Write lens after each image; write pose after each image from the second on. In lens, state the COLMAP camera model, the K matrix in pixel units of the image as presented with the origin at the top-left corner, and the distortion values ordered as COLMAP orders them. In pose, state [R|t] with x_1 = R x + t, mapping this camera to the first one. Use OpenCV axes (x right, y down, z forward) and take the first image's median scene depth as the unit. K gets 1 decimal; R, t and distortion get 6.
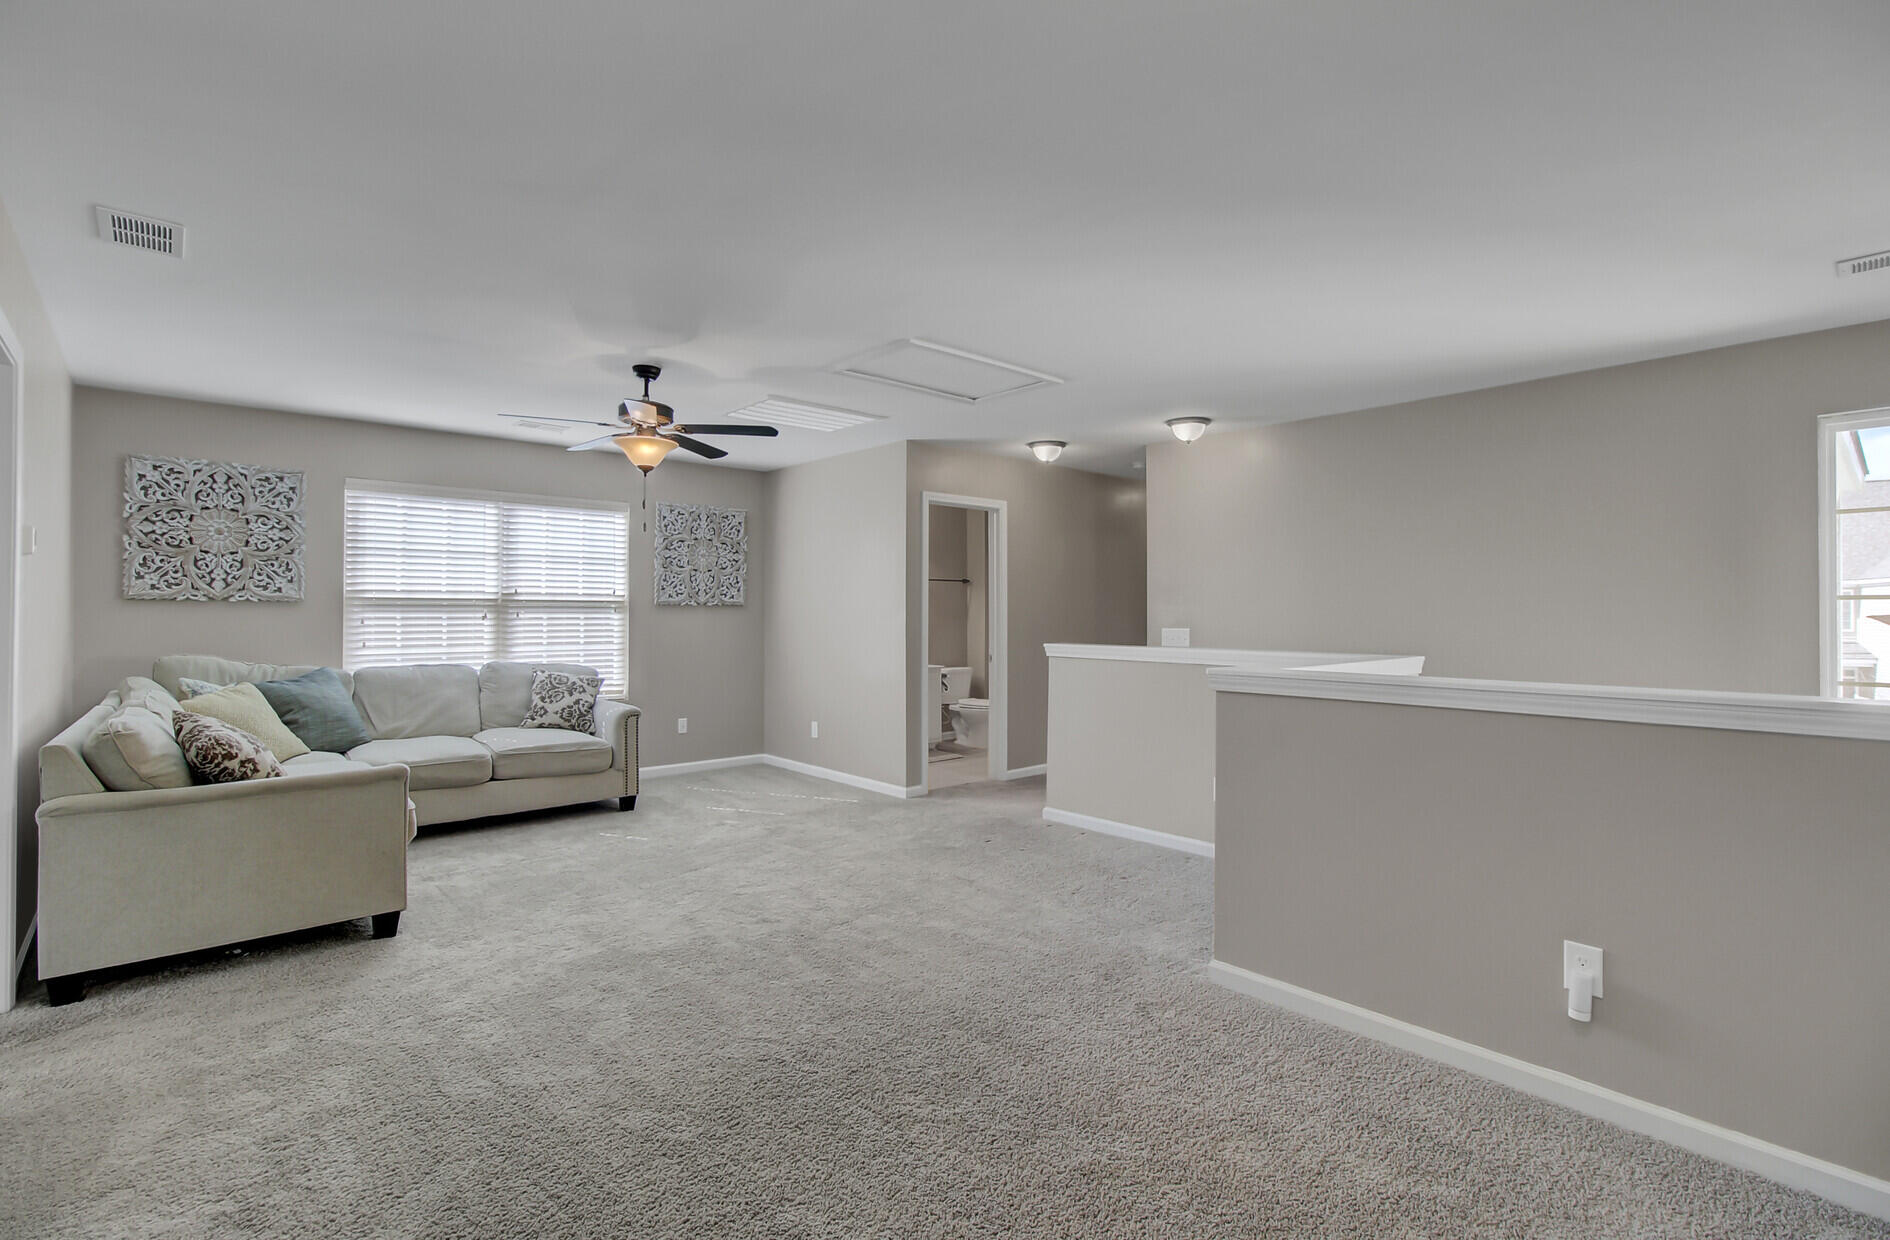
lens RADIAL K [[871.2, 0, 932.0], [0, 871.2, 602.9], [0, 0, 1]] dist [0.001157, 0.001152]
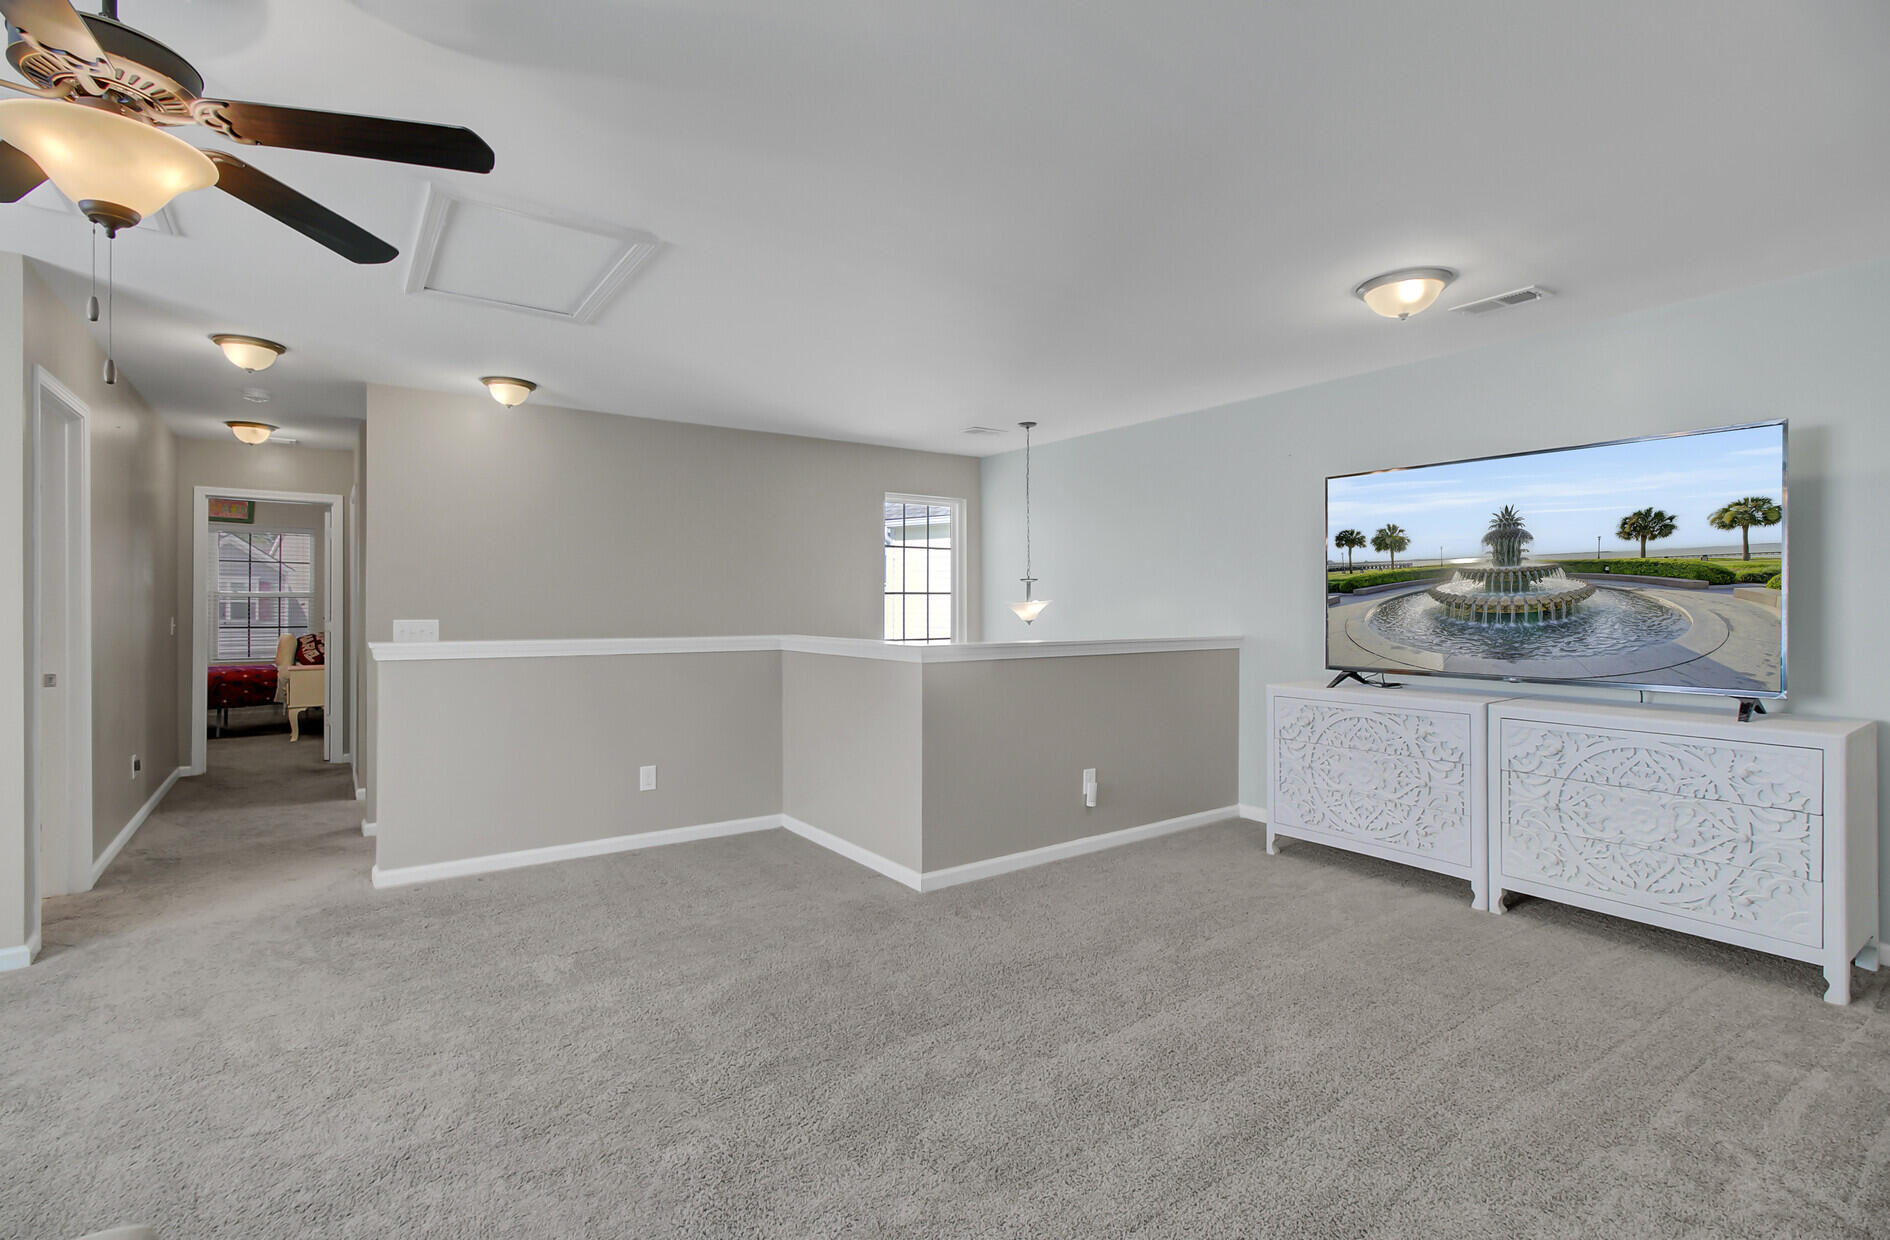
lens RADIAL K [[861.9, 0, 928.9], [0, 861.9, 609.7], [0, 0, 1]] dist [-0.003793, 0.001063]
pose [[0.112649, -0.007536, 0.993606, -0.657198], [-0.015184, 0.999841, 0.009305, 0.008649], [-0.993519, -0.016135, 0.112517, 0.611085]]
